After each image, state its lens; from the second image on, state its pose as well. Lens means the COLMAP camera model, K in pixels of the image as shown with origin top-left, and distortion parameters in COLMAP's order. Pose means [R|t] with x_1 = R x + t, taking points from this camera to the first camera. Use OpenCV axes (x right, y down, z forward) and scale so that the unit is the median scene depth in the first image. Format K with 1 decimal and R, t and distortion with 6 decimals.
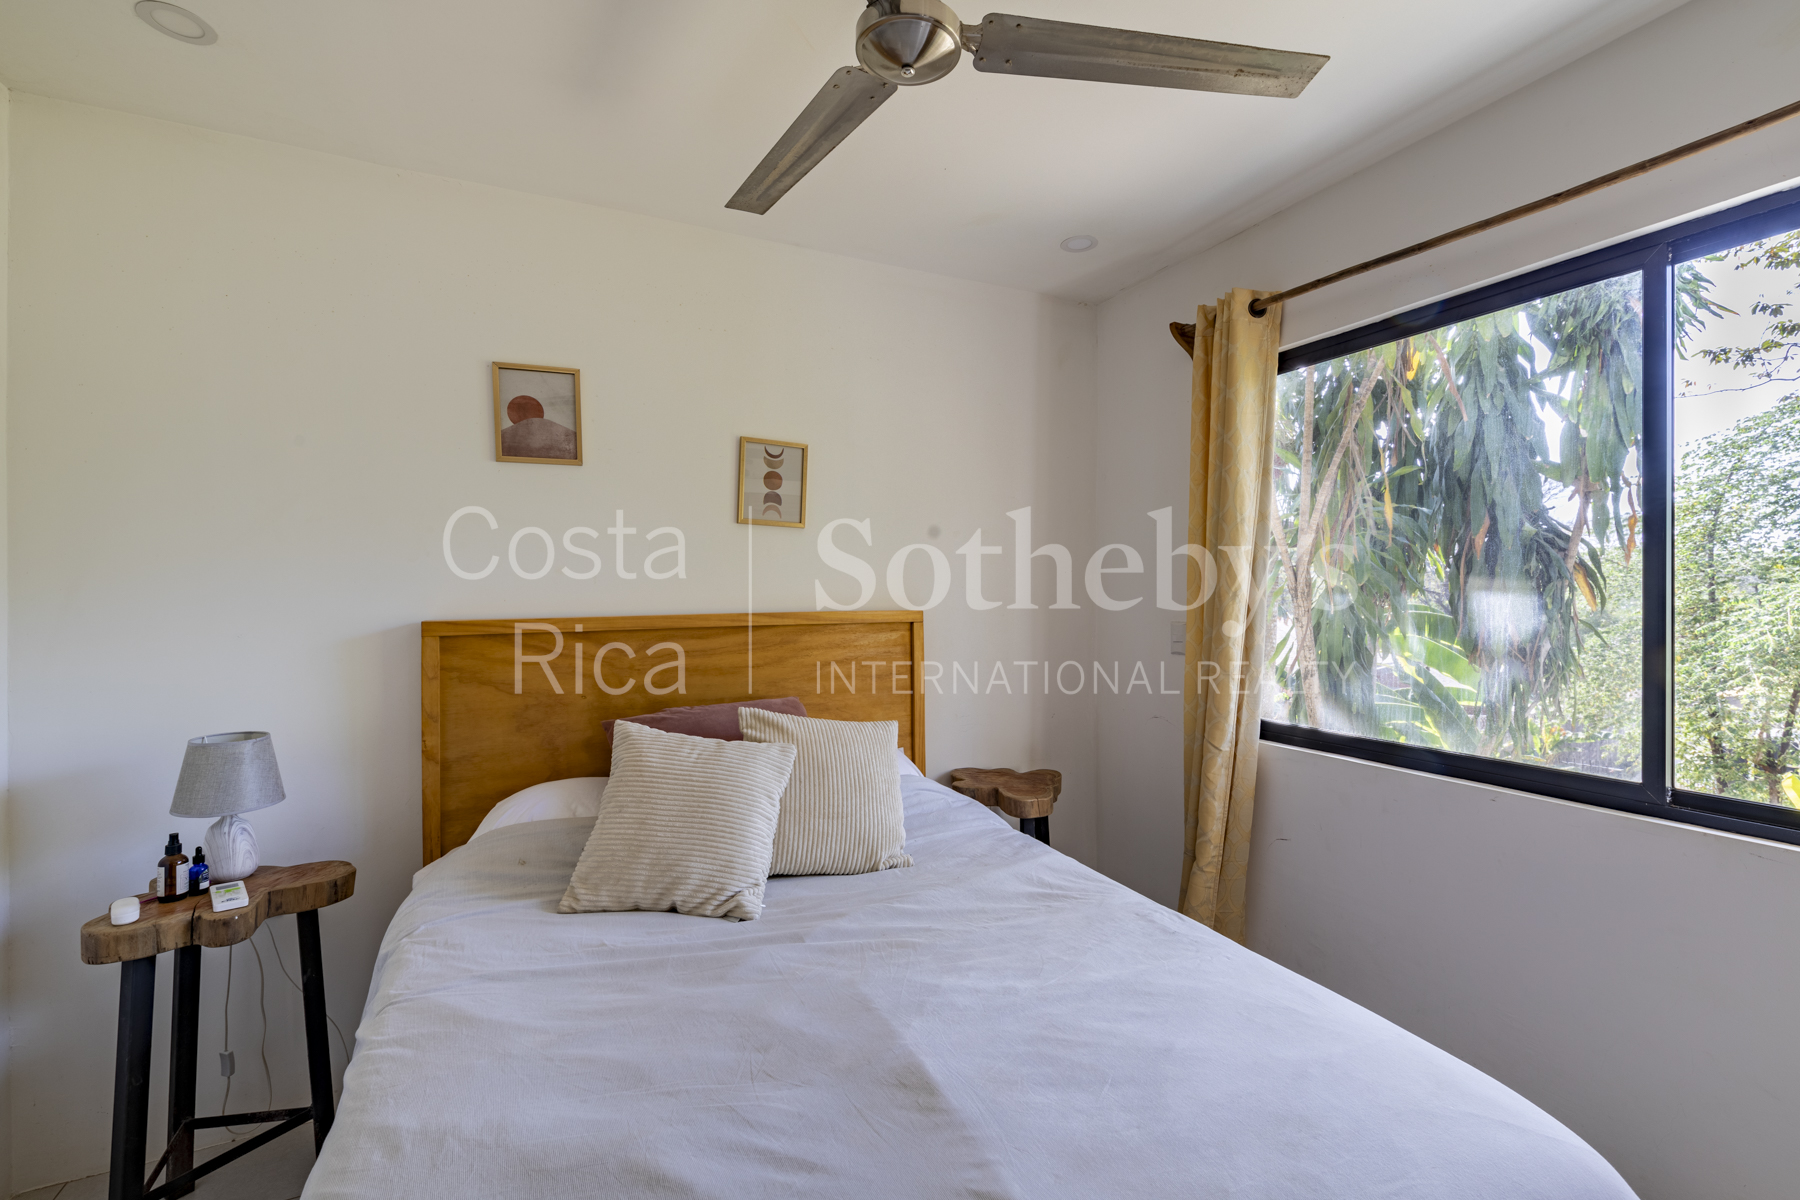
lens RADIAL K [[772.1, 0, 903.2], [0, 772.1, 595.6], [0, 0, 1]] dist [-0.000273, -0.000713]
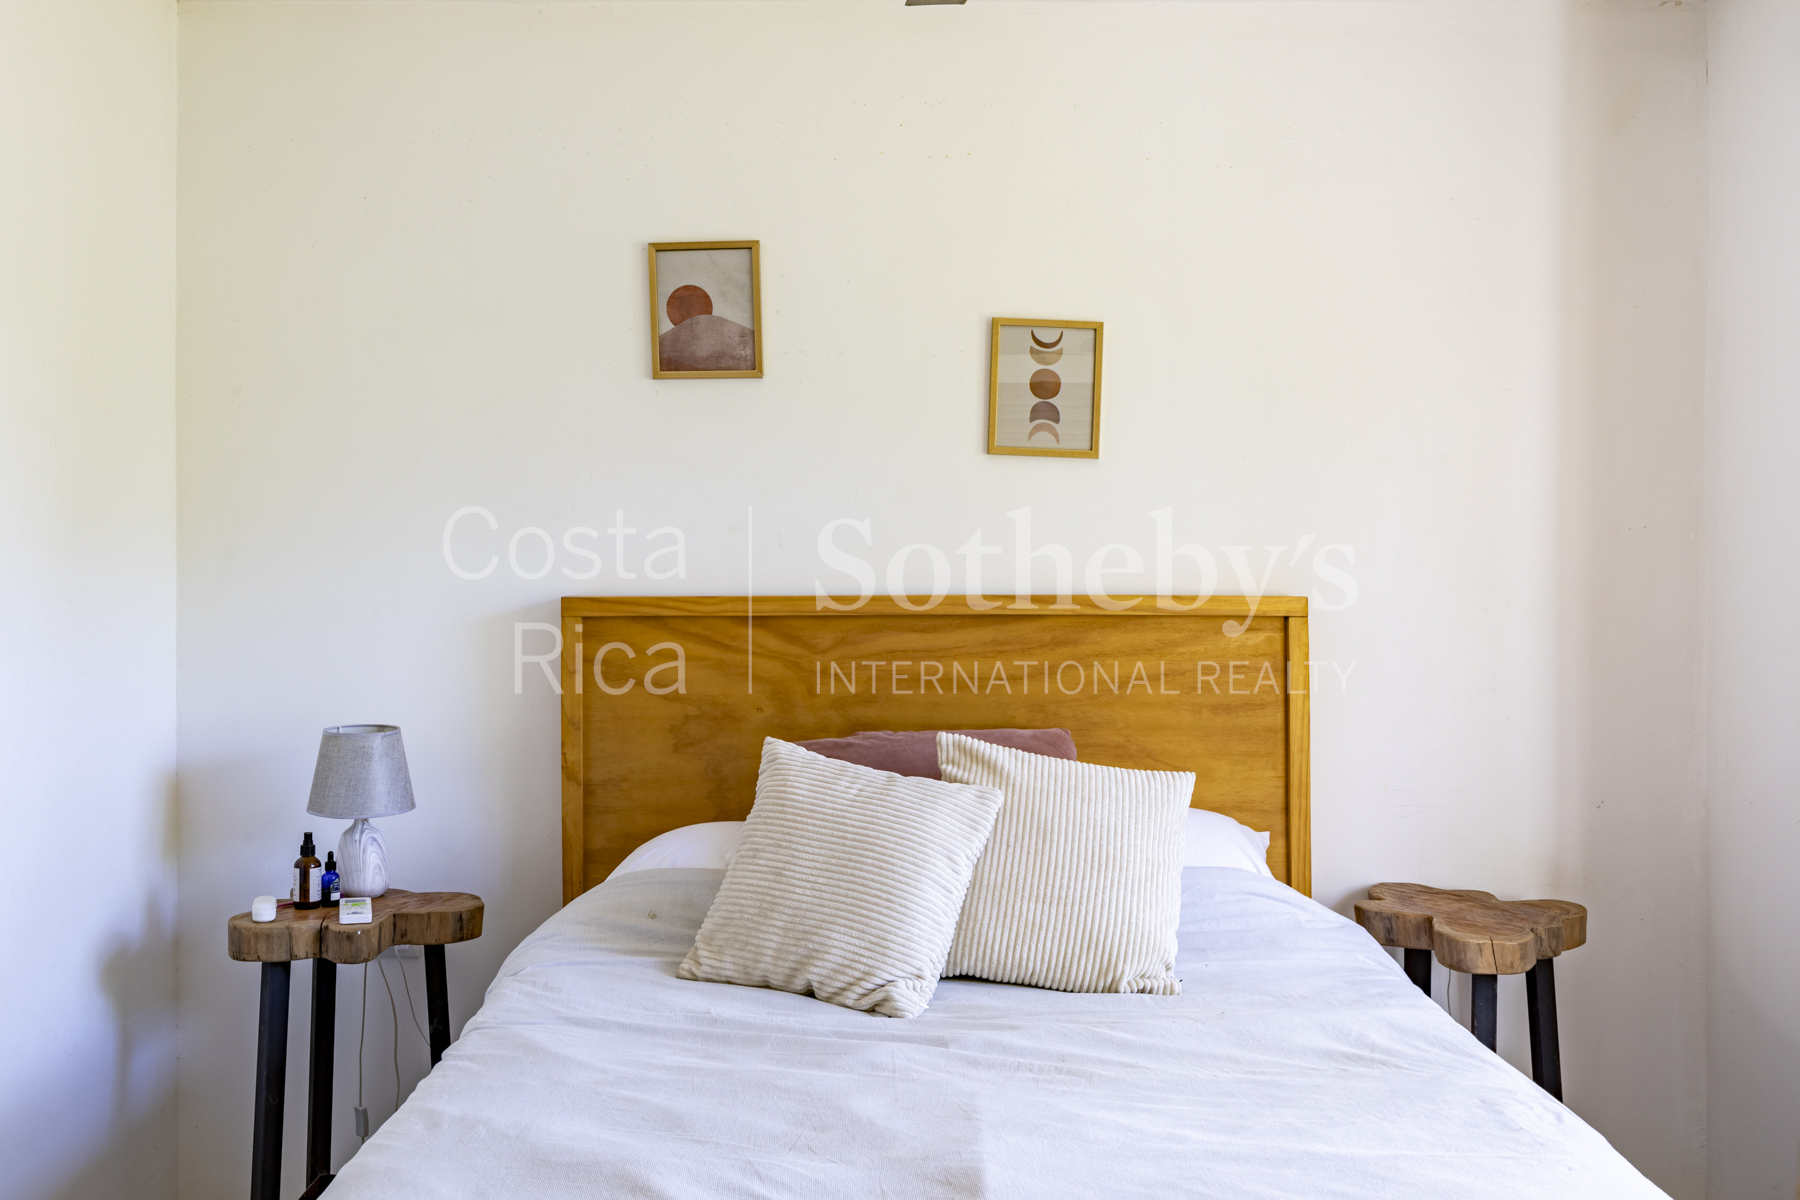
lens RADIAL K [[1632.6, 0, 898.7], [0, 1632.6, 598.0], [0, 0, 1]] dist [0.000725, 0.000000]
pose [[0.895697, 0.018839, -0.444266, 0.428188], [-0.010997, 0.999735, 0.020222, -0.001394], [0.444529, -0.013227, 0.895667, -0.324145]]
